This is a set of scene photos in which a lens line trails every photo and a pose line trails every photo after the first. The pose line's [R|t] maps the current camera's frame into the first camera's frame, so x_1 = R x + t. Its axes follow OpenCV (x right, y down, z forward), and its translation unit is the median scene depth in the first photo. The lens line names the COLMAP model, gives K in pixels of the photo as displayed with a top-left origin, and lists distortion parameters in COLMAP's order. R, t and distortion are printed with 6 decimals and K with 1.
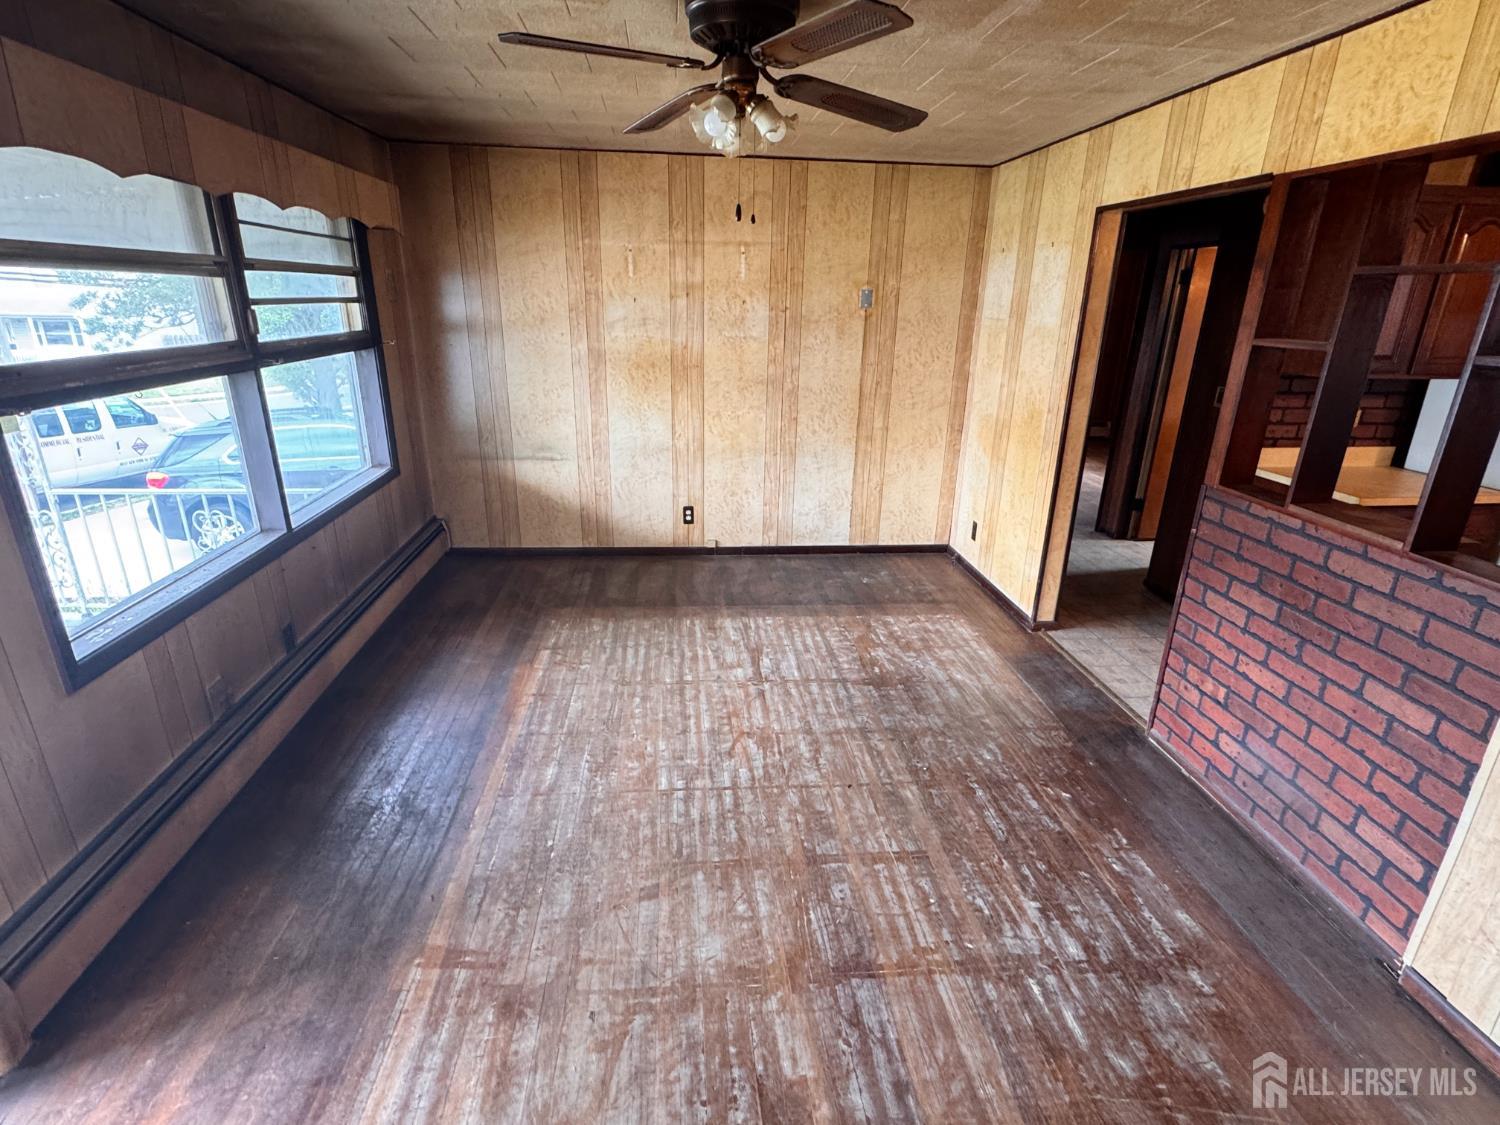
lens RADIAL K [[748.1, 0, 739.9], [0, 748.1, 566.0], [0, 0, 1]] dist [-0.002369, -0.000694]
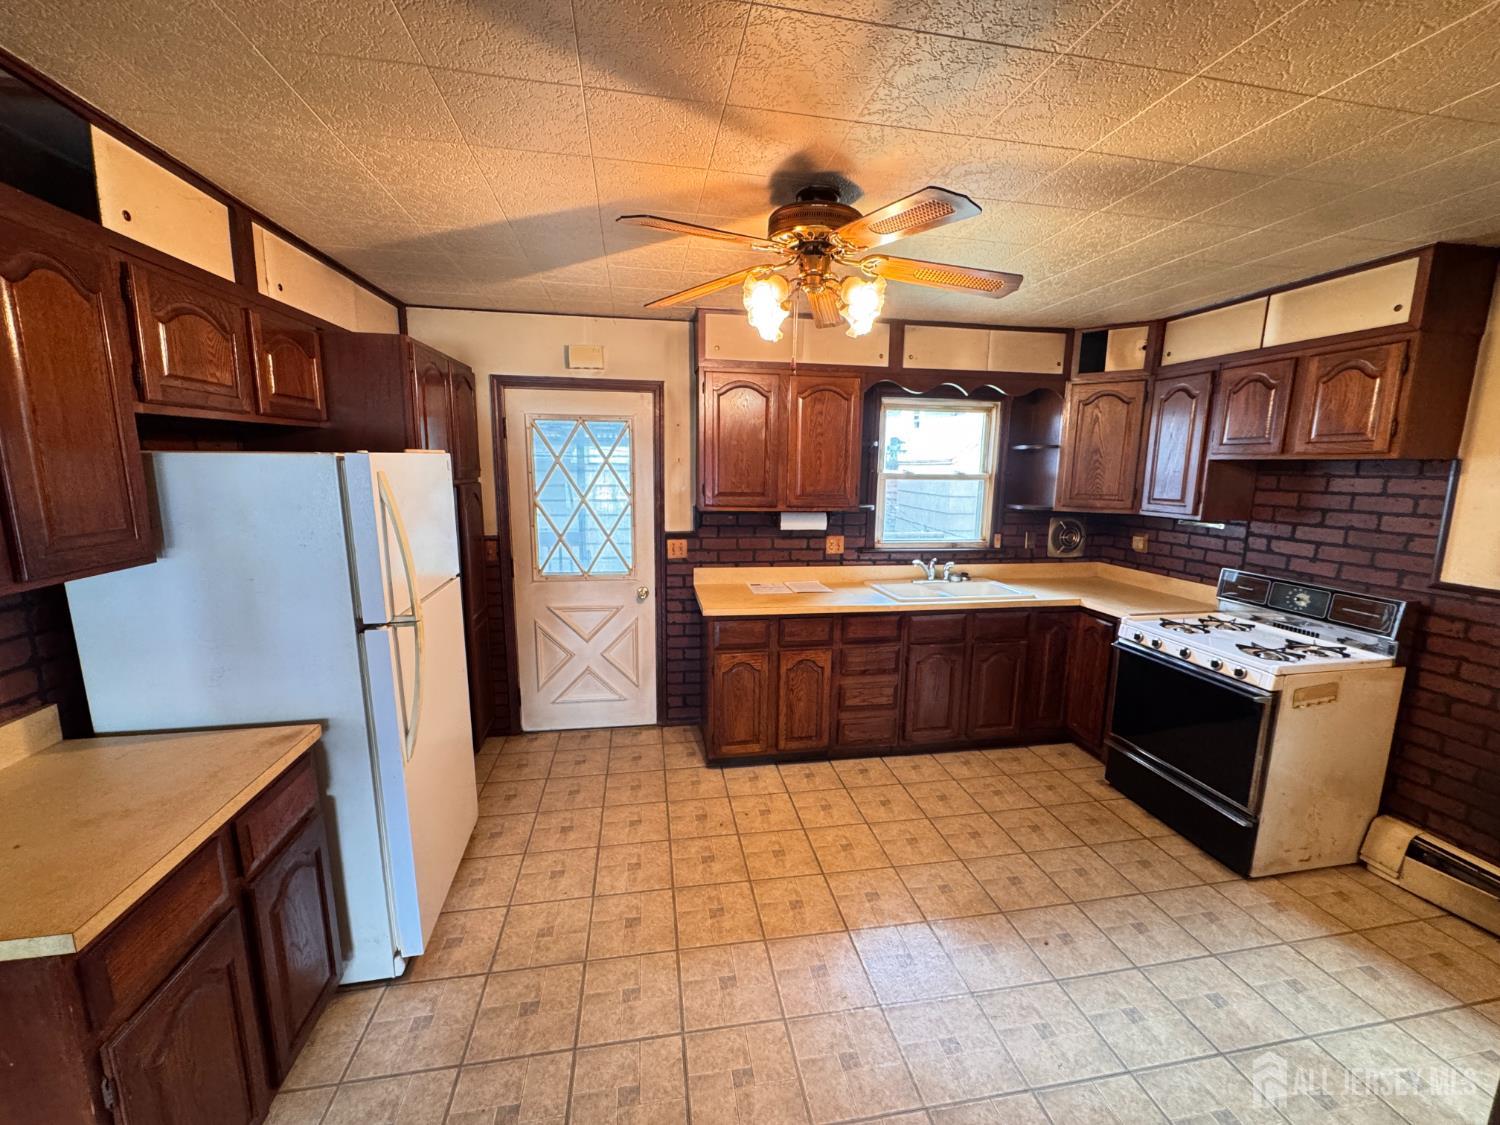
lens RADIAL K [[599.6, 0, 748.8], [0, 599.6, 564.5], [0, 0, 1]] dist [0.000120, -0.000297]
pose [[-0.077052, -0.186944, 0.979344, 0.531272], [0.322516, 0.924780, 0.201903, -0.203213], [-0.943423, 0.331411, -0.010964, 0.609897]]
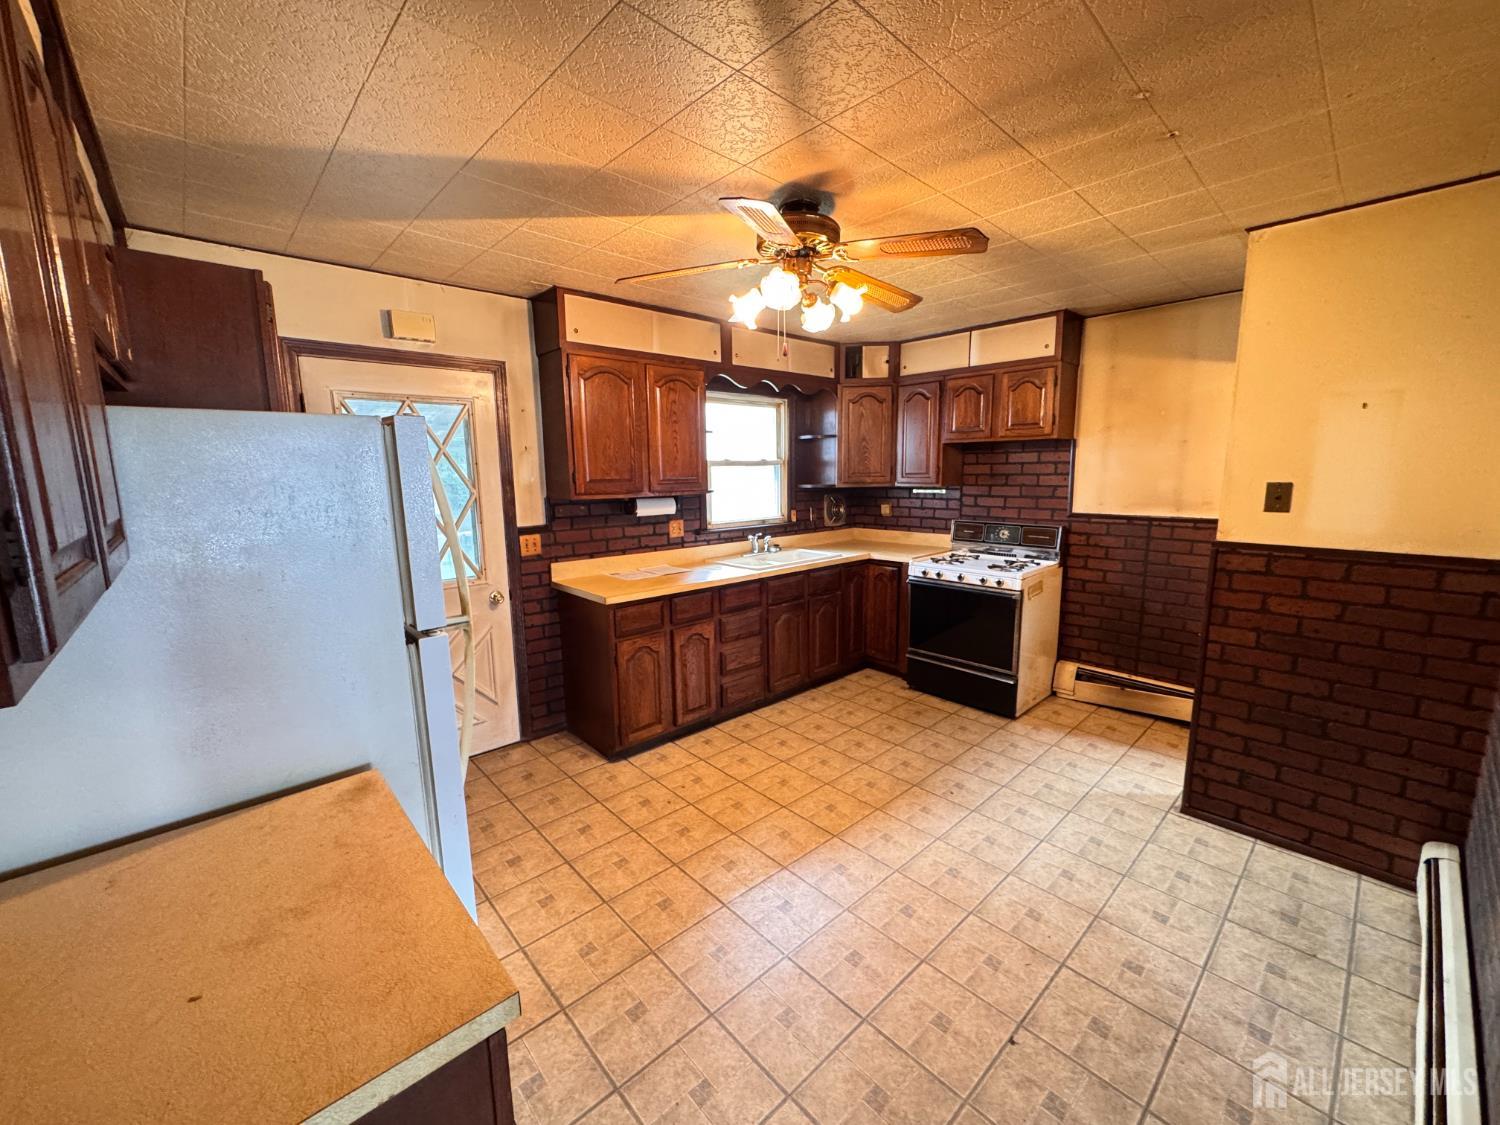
lens RADIAL K [[599.6, 0, 750.0], [0, 599.6, 564.4], [0, 0, 1]] dist [0.000120, -0.000297]
pose [[-0.602151, -0.138854, 0.786215, 0.595699], [0.269456, 0.891634, 0.363845, -0.287363], [-0.751537, 0.430939, -0.499483, 0.944726]]
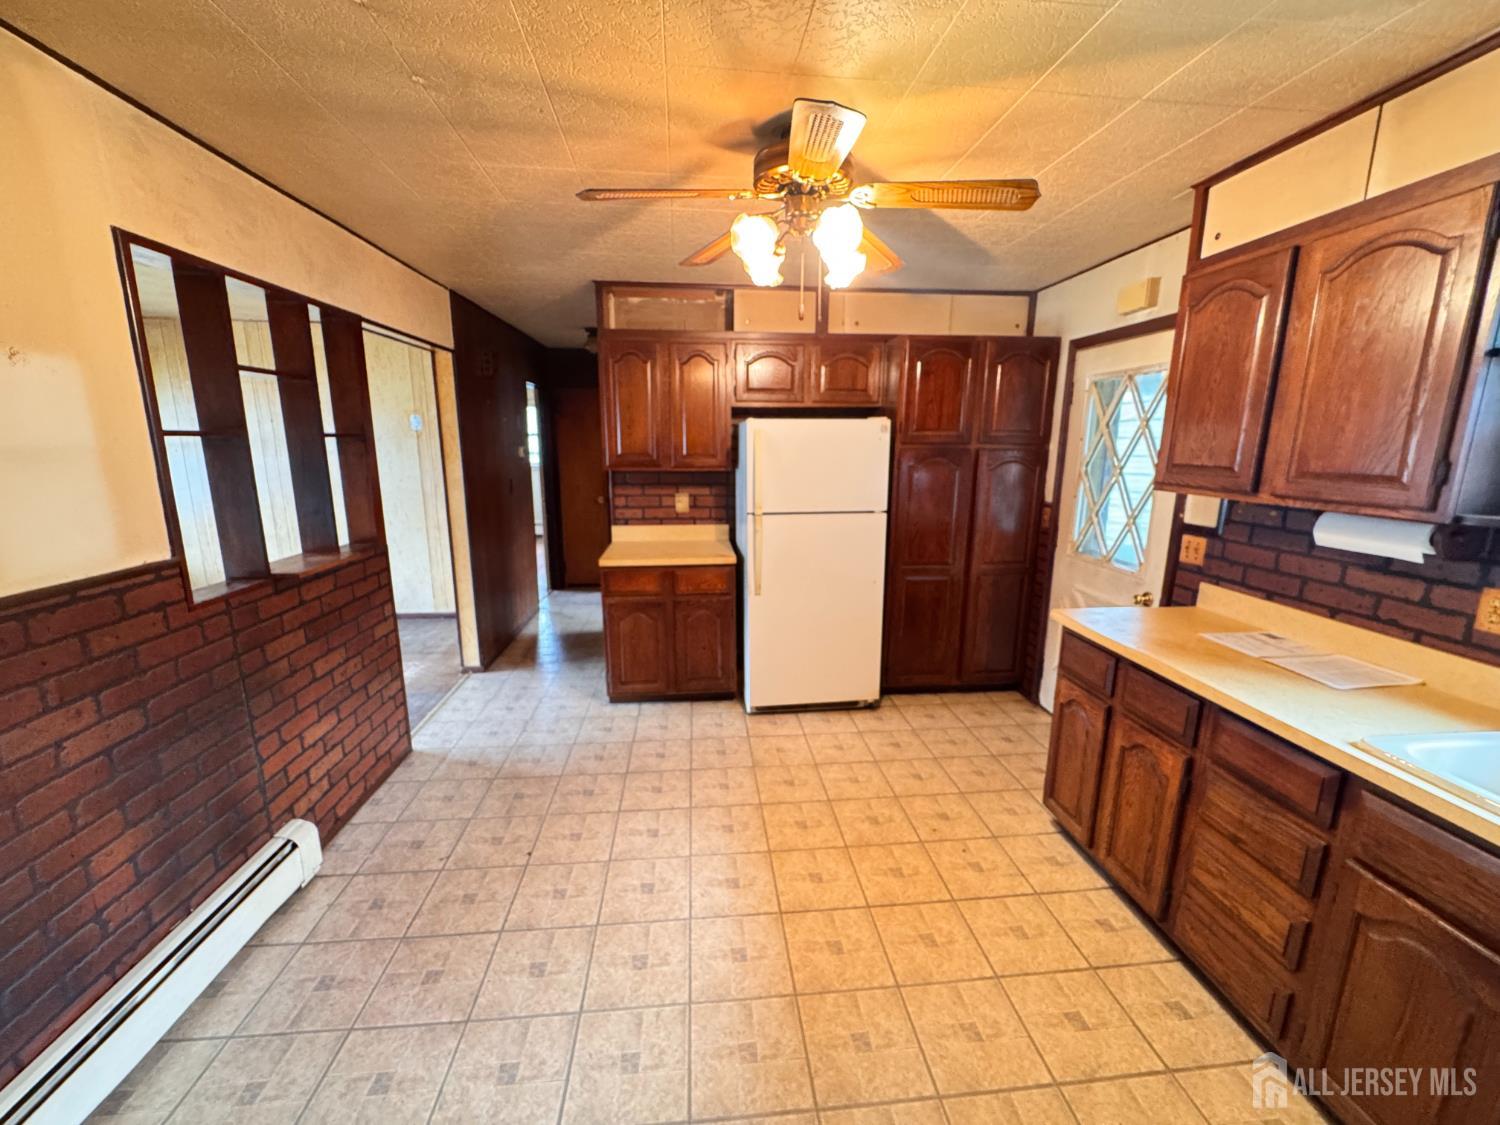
lens RADIAL K [[599.6, 0, 750.2], [0, 599.6, 564.1], [0, 0, 1]] dist [0.000120, -0.000297]
pose [[0.999935, -0.011096, -0.002532, 1.054164], [0.010638, 0.990297, -0.138559, 0.058863], [0.004045, 0.138523, 0.990351, -0.016129]]
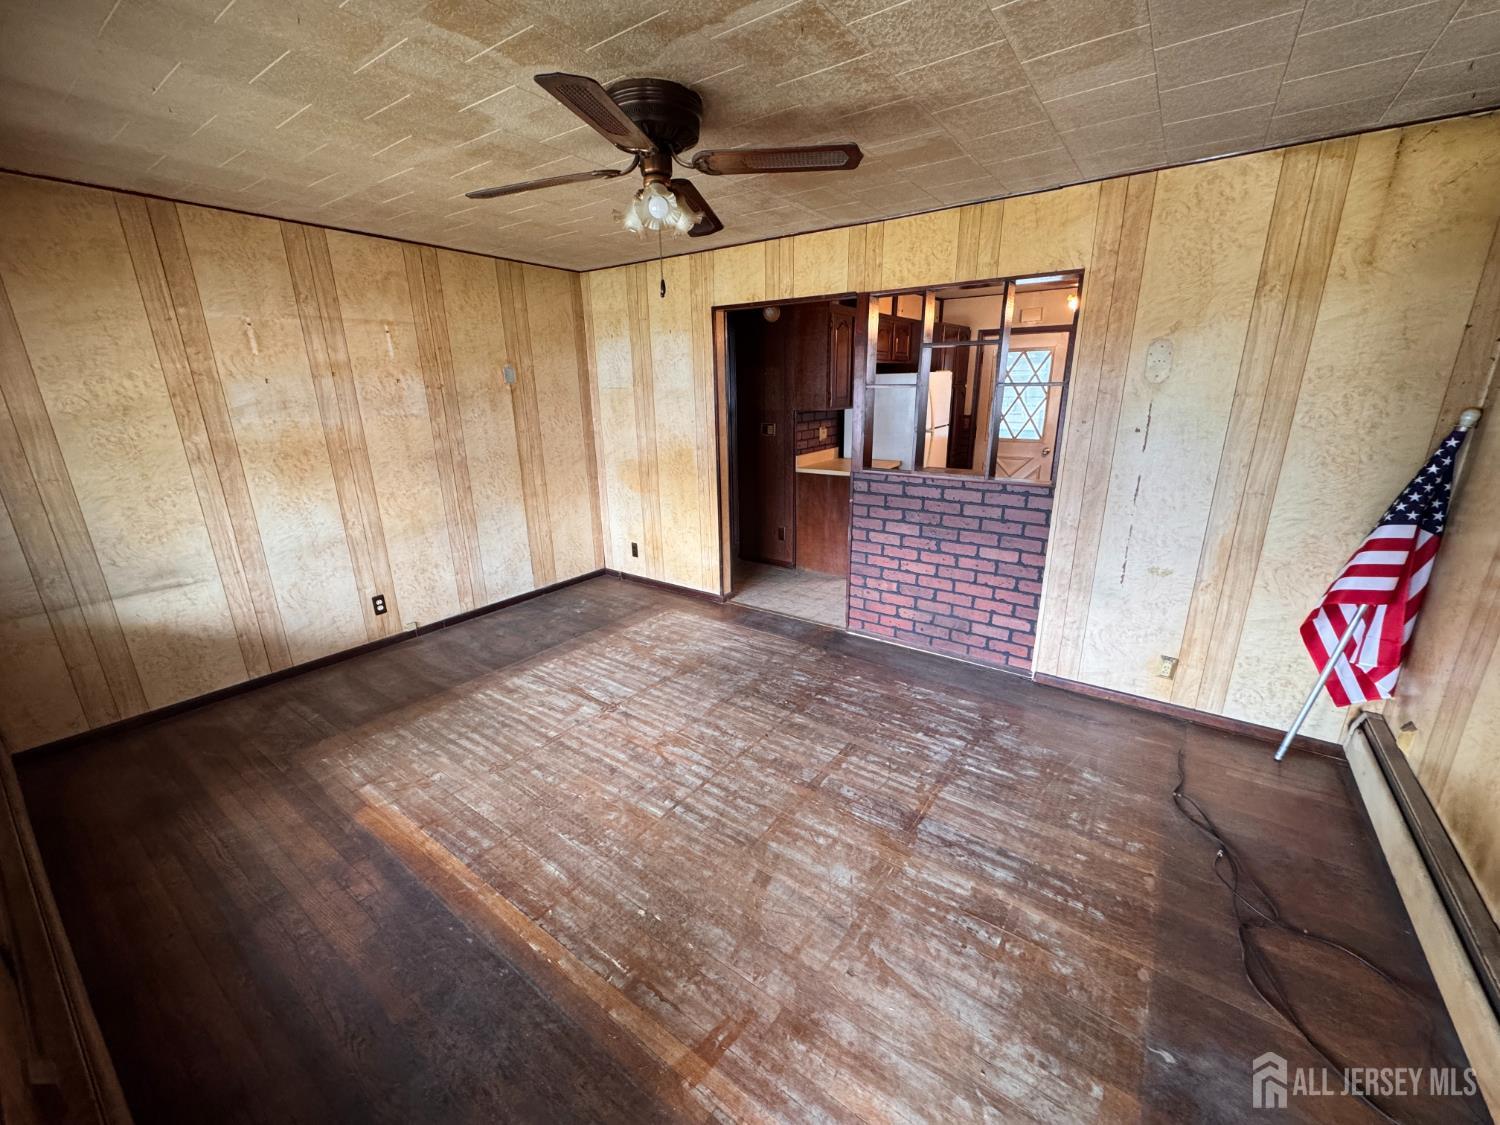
lens RADIAL K [[599.6, 0, 748.6], [0, 599.6, 565.8], [0, 0, 1]] dist [0.000120, -0.000297]
pose [[0.649552, -0.246324, 0.719310, -0.449122], [0.283059, 0.956403, 0.071908, -0.056973], [-0.705663, 0.156899, 0.690958, 0.213654]]
